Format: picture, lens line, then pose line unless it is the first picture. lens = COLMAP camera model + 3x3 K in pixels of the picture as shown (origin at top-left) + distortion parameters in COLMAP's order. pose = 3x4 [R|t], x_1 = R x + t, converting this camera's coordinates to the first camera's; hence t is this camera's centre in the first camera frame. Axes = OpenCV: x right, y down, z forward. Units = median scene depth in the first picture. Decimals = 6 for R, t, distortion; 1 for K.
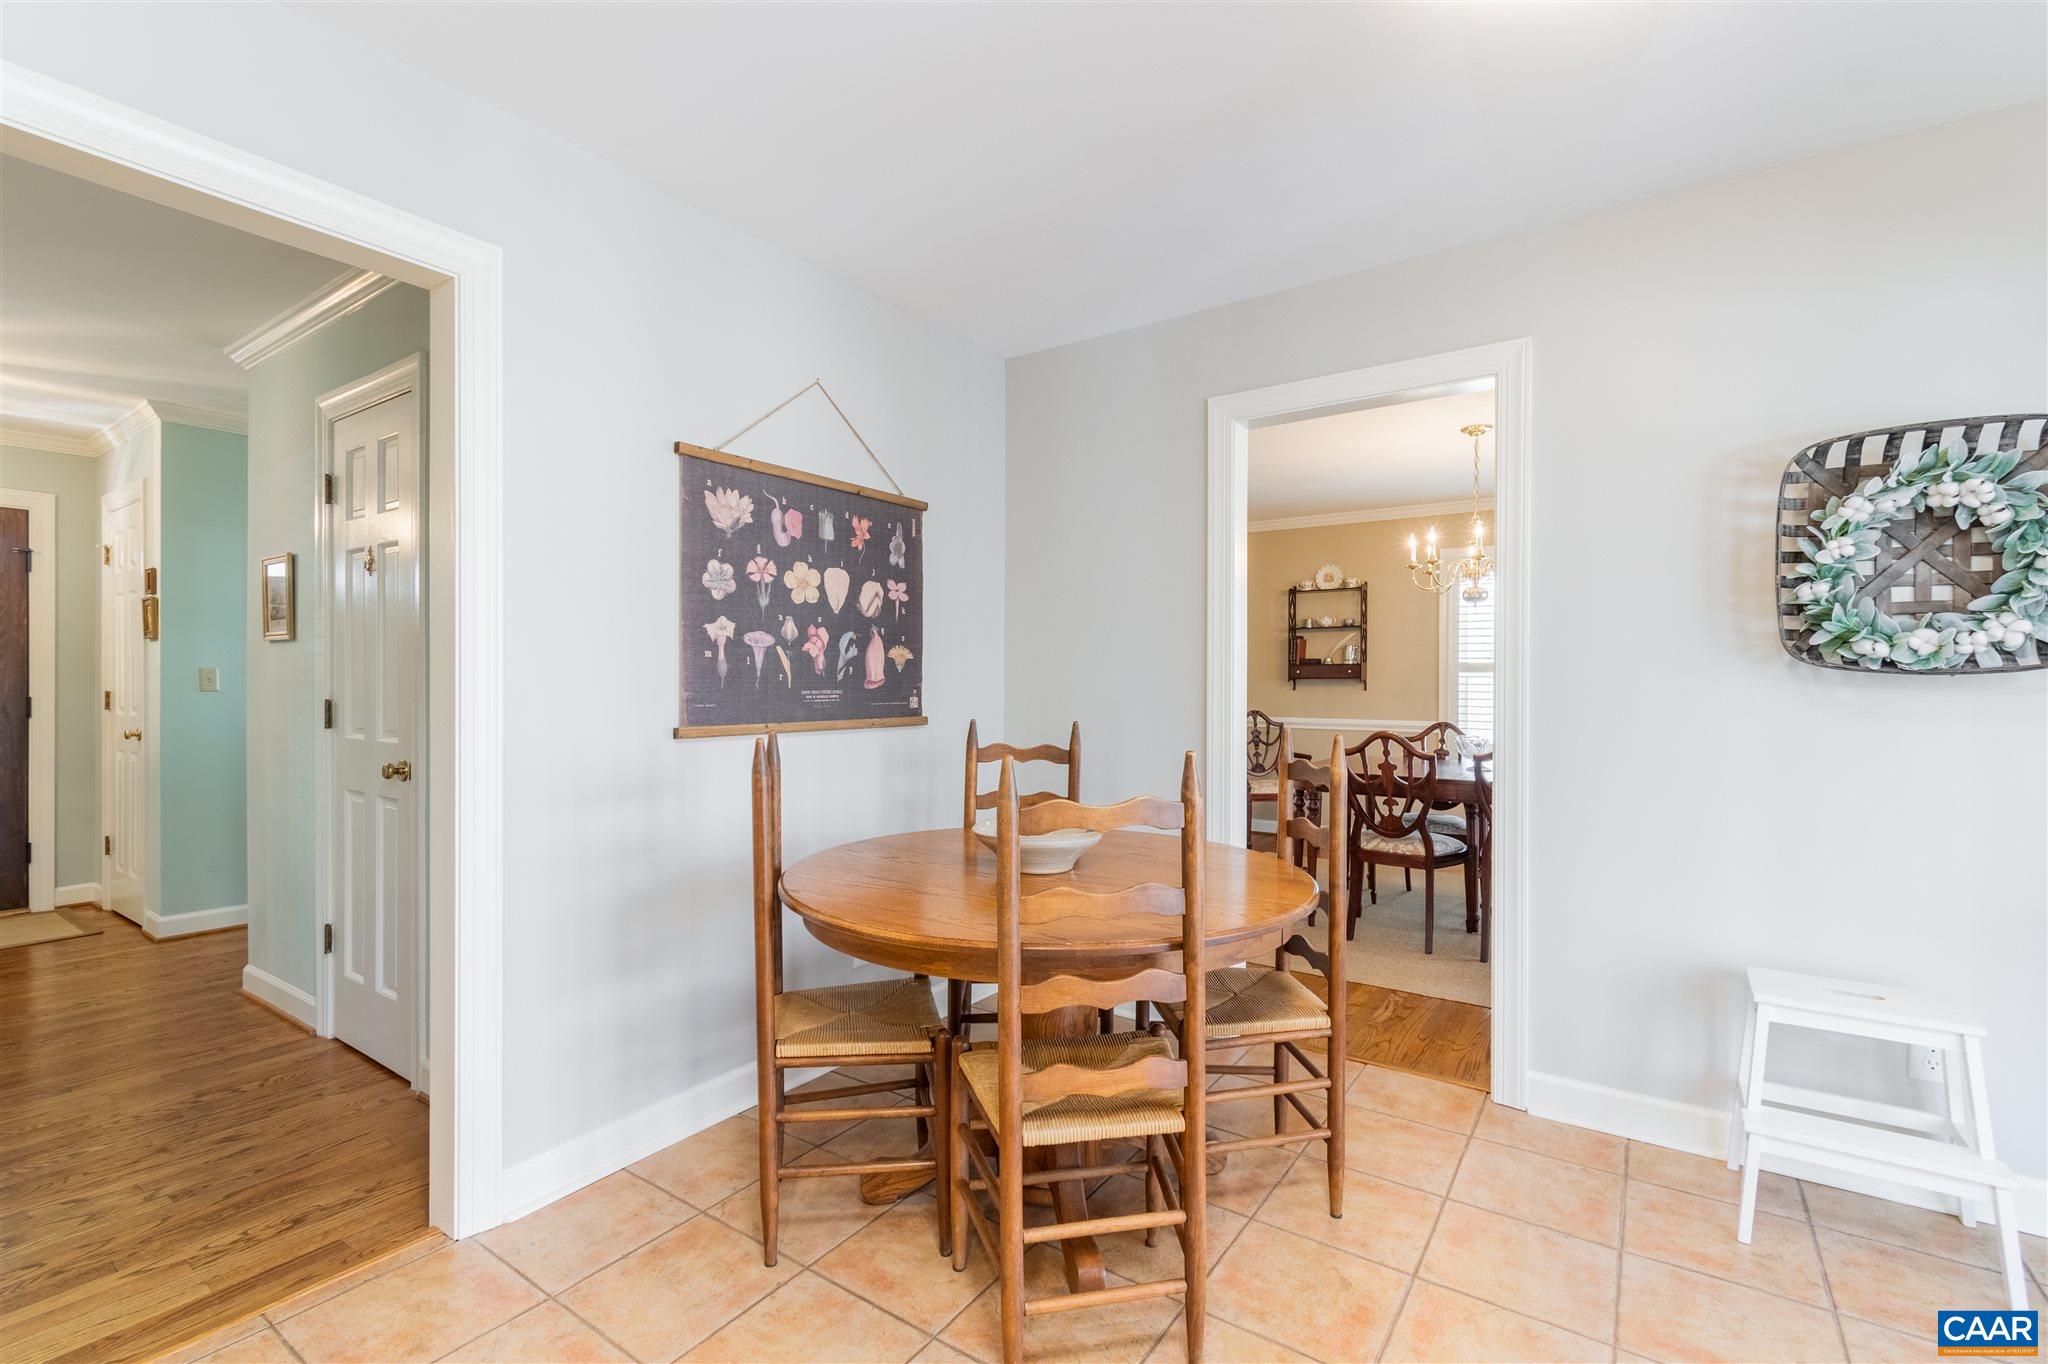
lens RADIAL K [[917.9, 0, 1022.2], [0, 917.9, 685.9], [0, 0, 1]] dist [0.000158, -0.000258]
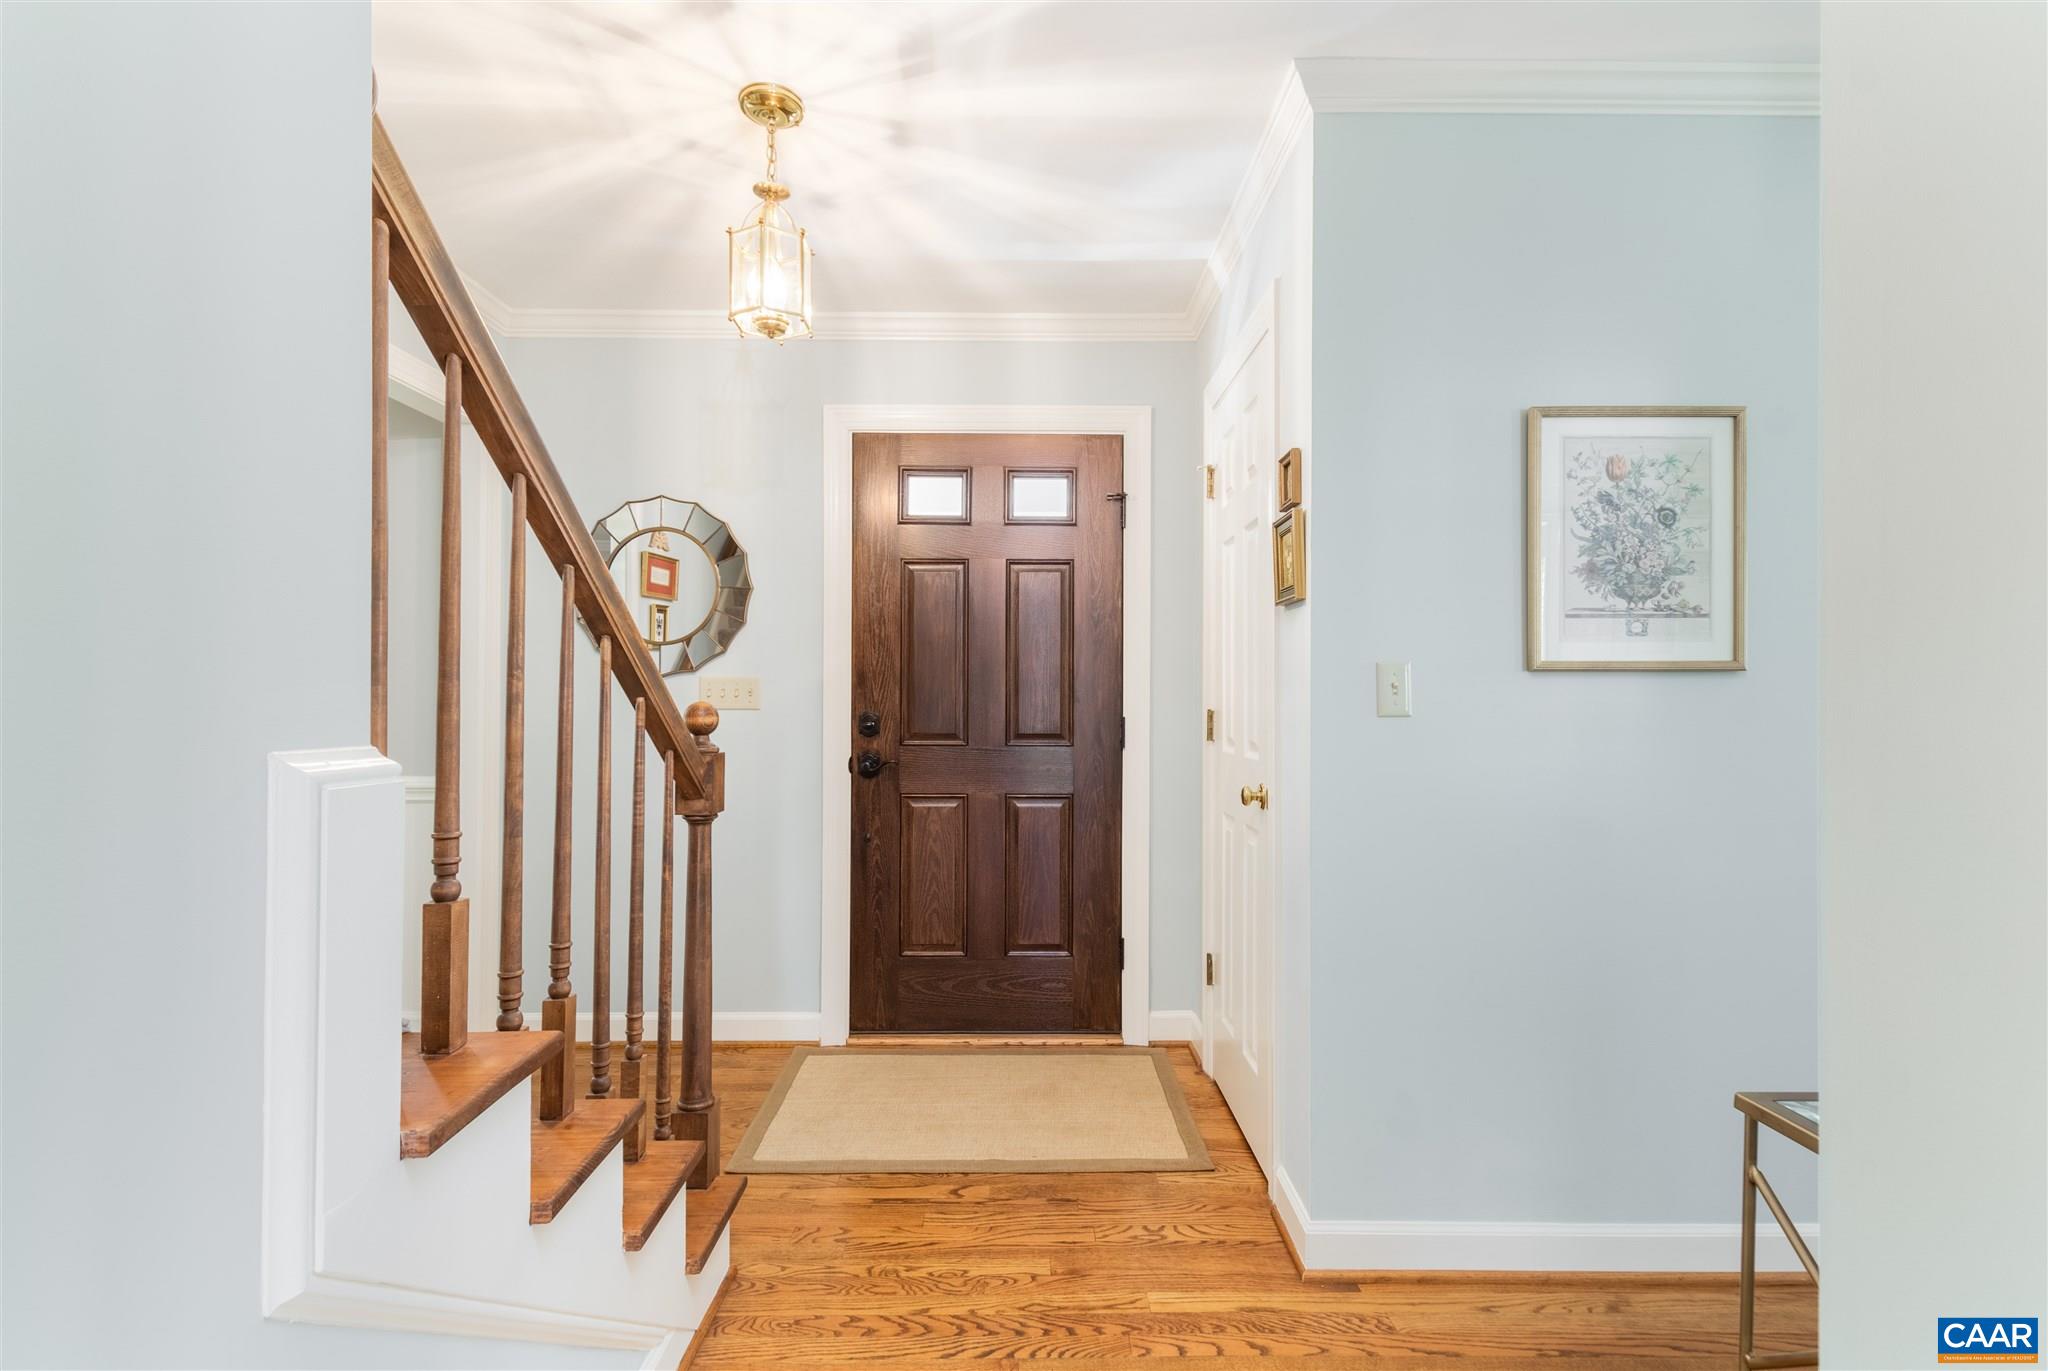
lens RADIAL K [[925.4, 0, 1024.0], [0, 925.4, 685.5], [0, 0, 1]] dist [-0.000335, 0.000003]
pose [[0.578681, -0.004214, -0.815543, -0.347525], [-0.005619, 0.999942, -0.009155, -0.002361], [0.815534, 0.009880, 0.578624, 0.333370]]
